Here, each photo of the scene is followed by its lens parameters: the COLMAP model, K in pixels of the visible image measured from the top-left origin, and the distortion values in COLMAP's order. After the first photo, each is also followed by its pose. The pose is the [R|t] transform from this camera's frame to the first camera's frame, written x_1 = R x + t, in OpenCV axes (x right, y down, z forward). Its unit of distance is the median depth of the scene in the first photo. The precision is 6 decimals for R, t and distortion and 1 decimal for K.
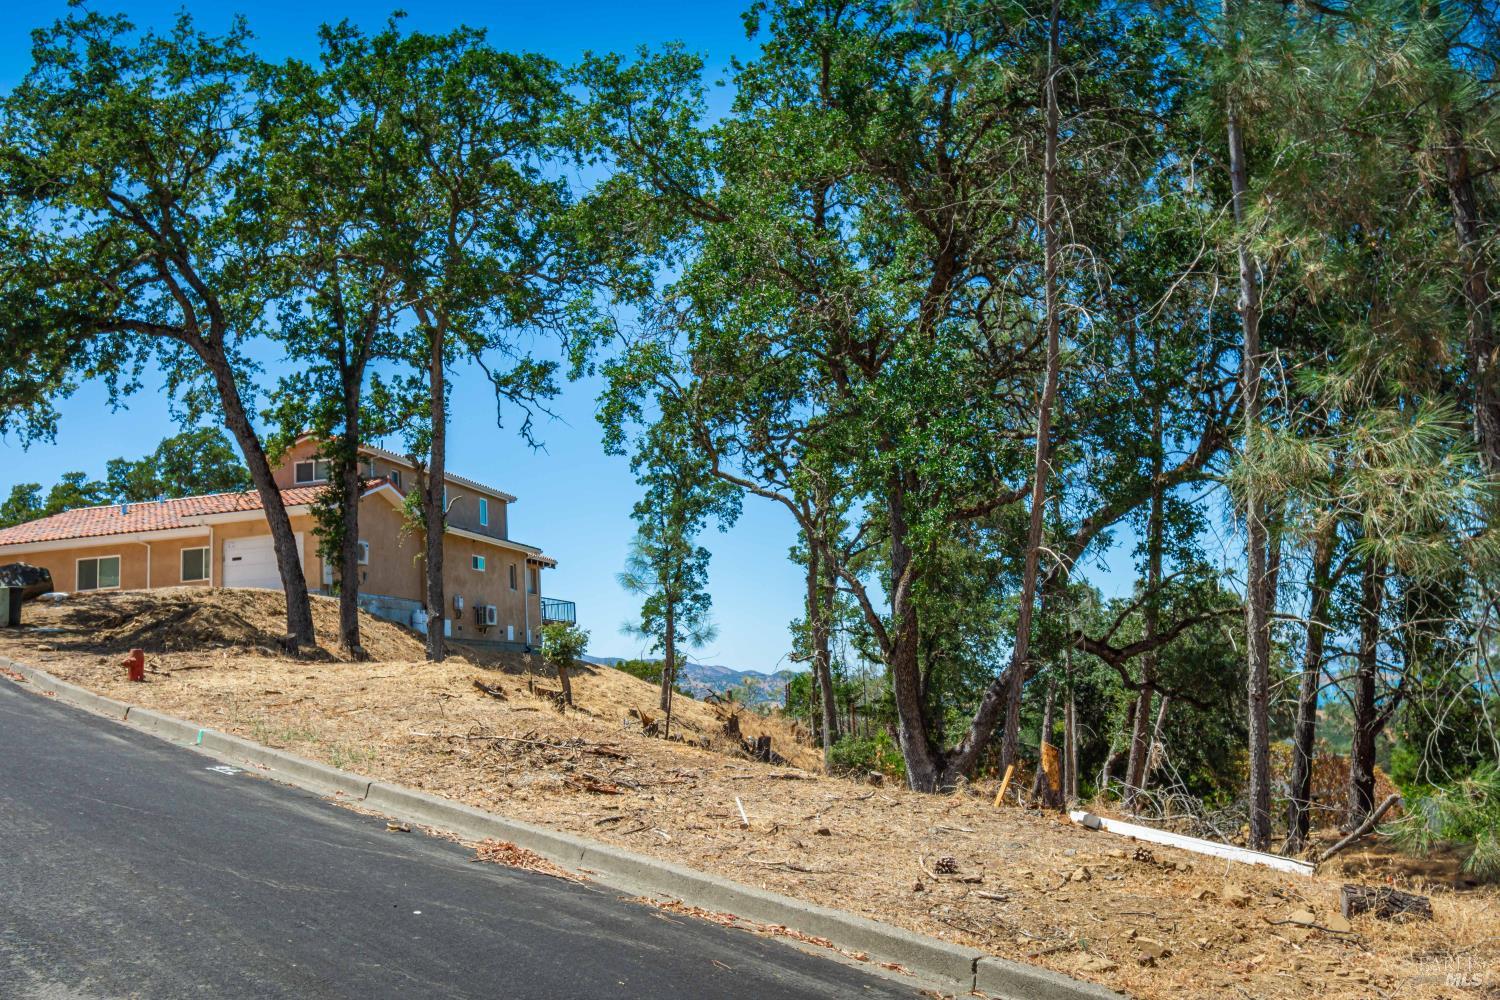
lens RADIAL K [[1255.8, 0, 748.8], [0, 1255.8, 505.7], [0, 0, 1]] dist [0.008379, 0.002501]
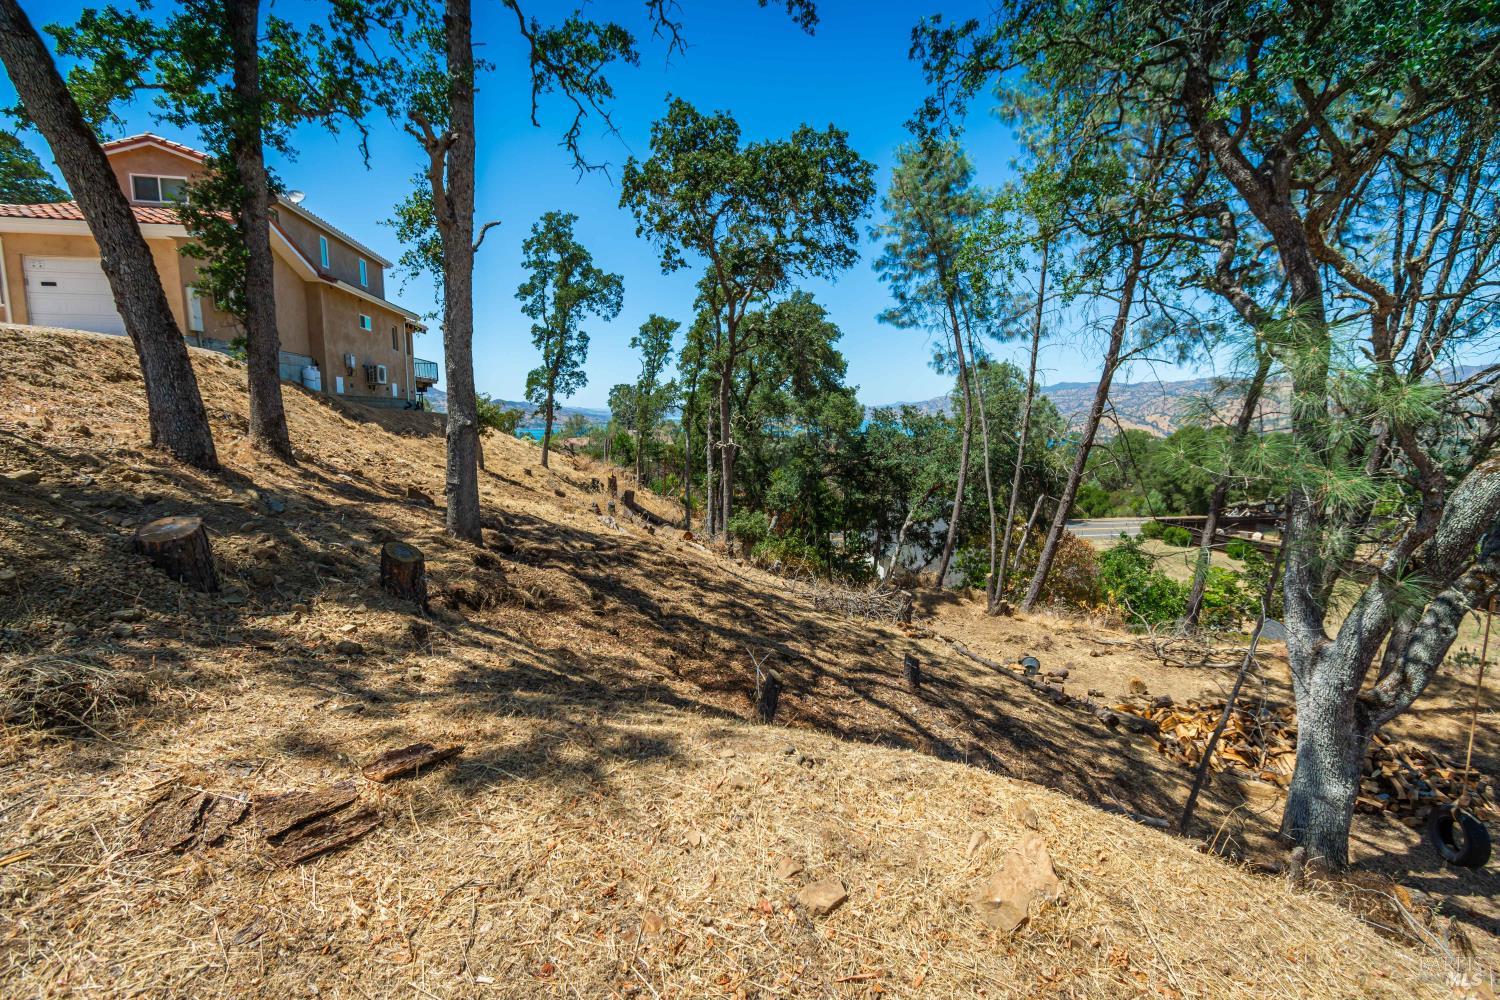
lens RADIAL K [[671.3, 0, 750.3], [0, 671.3, 500.6], [0, 0, 1]] dist [0.016514, -0.001839]
pose [[0.926843, 0.017592, 0.375036, -0.128342], [-0.116079, 0.963388, 0.241680, 0.015422], [-0.357054, -0.267533, 0.894952, 0.345332]]
